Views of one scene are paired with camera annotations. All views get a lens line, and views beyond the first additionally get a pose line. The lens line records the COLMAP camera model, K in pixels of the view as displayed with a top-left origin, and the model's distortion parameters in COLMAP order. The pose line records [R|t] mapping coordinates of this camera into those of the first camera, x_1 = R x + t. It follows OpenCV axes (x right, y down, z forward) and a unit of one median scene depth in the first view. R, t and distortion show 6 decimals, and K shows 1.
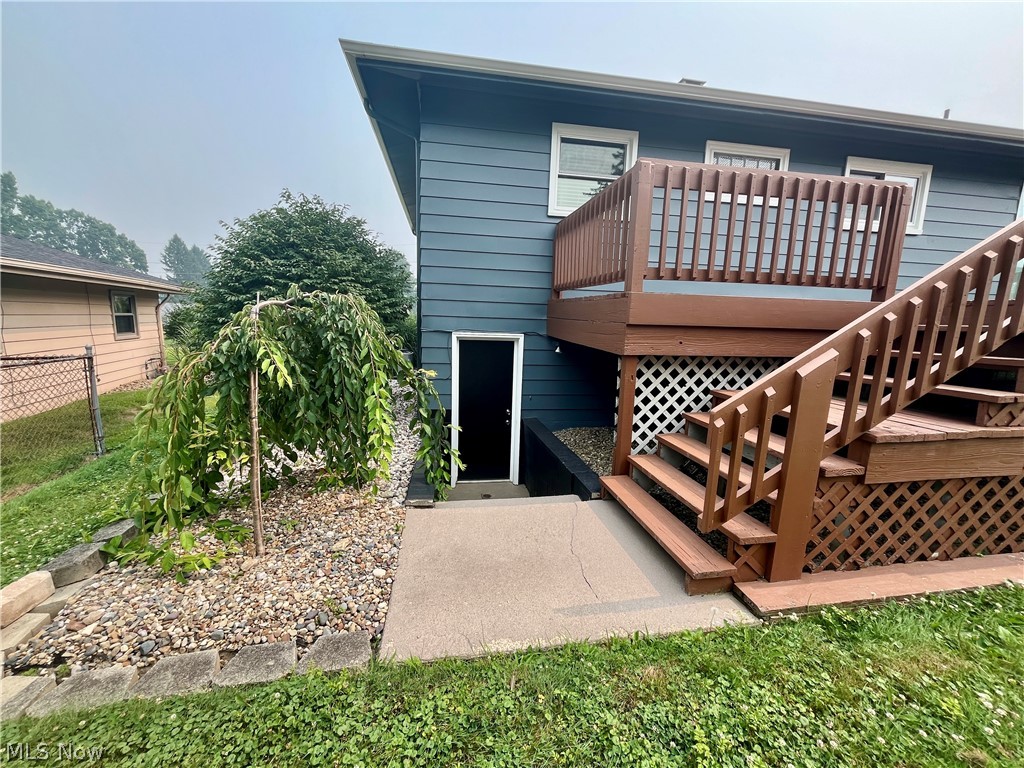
lens RADIAL K [[413.6, 0, 511.3], [0, 413.6, 388.2], [0, 0, 1]] dist [-0.006342, -0.000037]
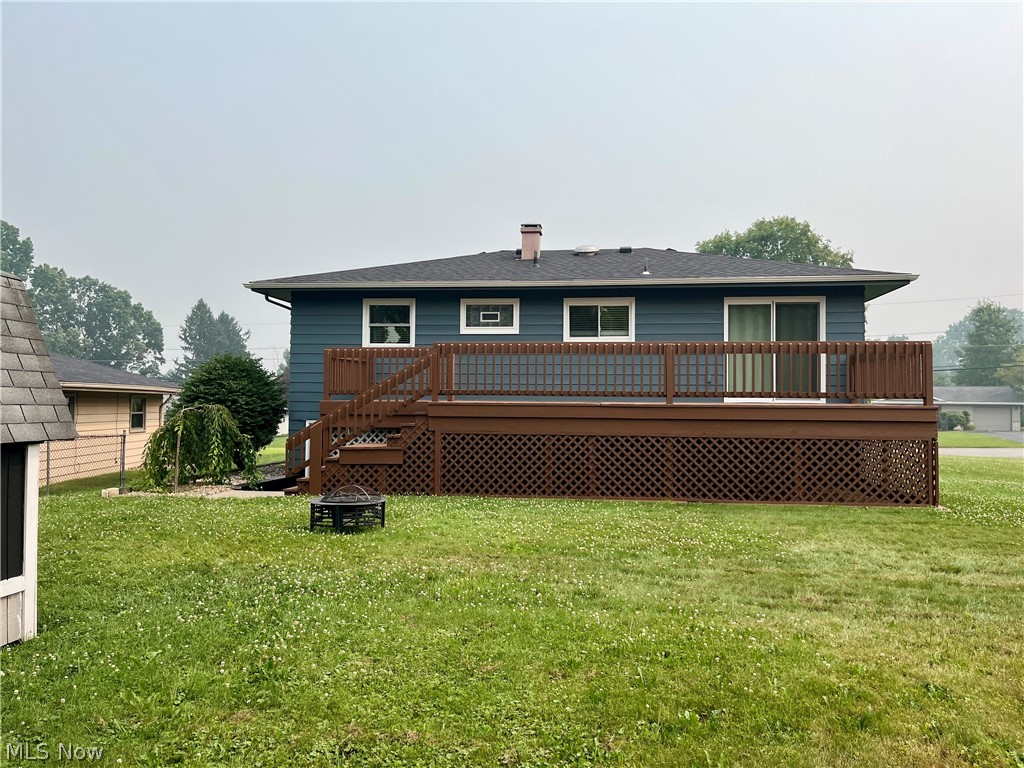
lens RADIAL K [[780.8, 0, 518.1], [0, 780.8, 386.4], [0, 0, 1]] dist [0.045772, -0.065897]
pose [[0.959426, -0.030998, -0.280251, 0.096163], [-0.023215, 0.981879, -0.188080, 0.018701], [0.281002, 0.186954, 0.941321, -0.107413]]
